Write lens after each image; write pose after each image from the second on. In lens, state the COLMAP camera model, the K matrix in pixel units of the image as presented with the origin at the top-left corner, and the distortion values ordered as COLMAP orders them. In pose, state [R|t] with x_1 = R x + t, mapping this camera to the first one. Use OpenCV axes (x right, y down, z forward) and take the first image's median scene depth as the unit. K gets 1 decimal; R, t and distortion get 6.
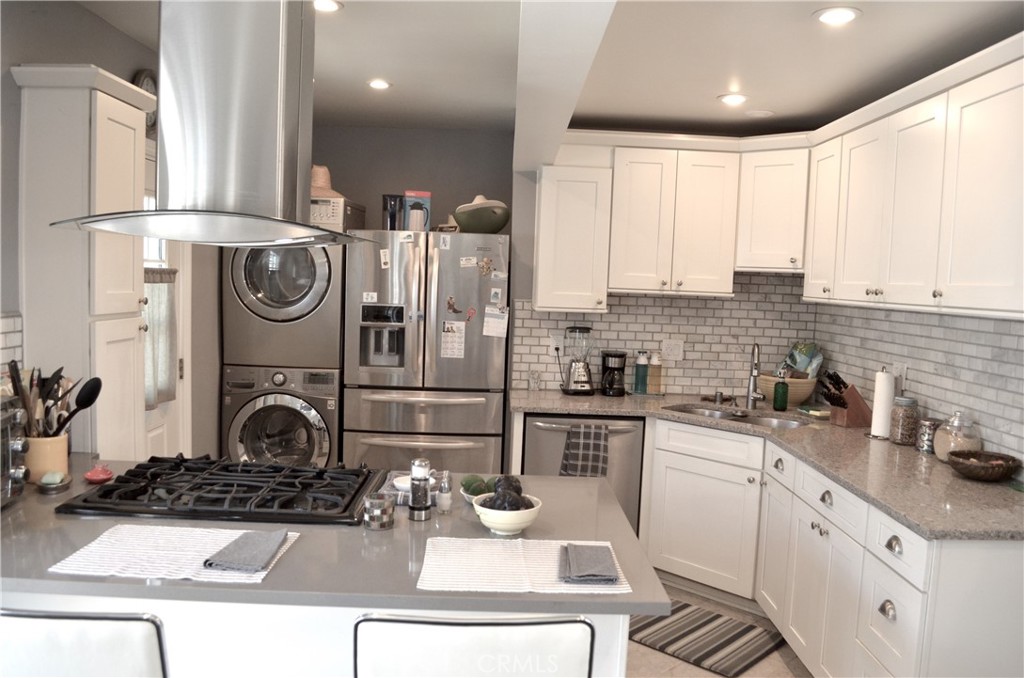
lens RADIAL K [[799.8, 0, 514.0], [0, 799.8, 341.3], [0, 0, 1]] dist [-0.072826, -0.008873]
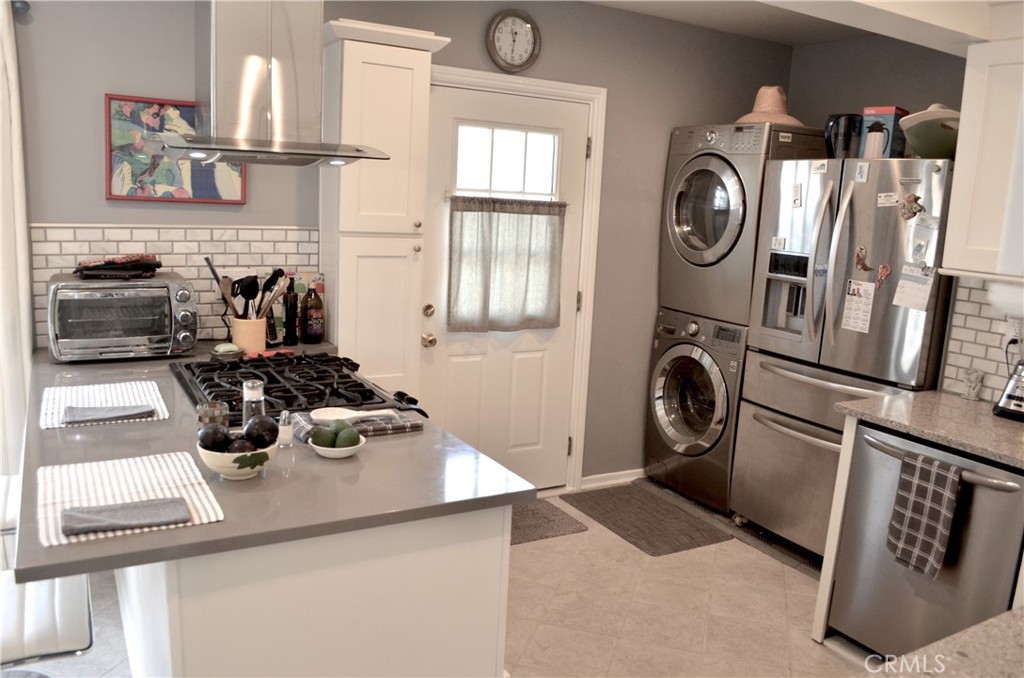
lens RADIAL K [[799.8, 0, 510.9], [0, 799.8, 337.8], [0, 0, 1]] dist [-0.072826, -0.008873]
pose [[0.495212, 0.141498, -0.857172, 0.388722], [-0.104128, 0.989202, 0.103135, -0.015047], [0.862509, 0.038182, 0.504599, 0.363230]]
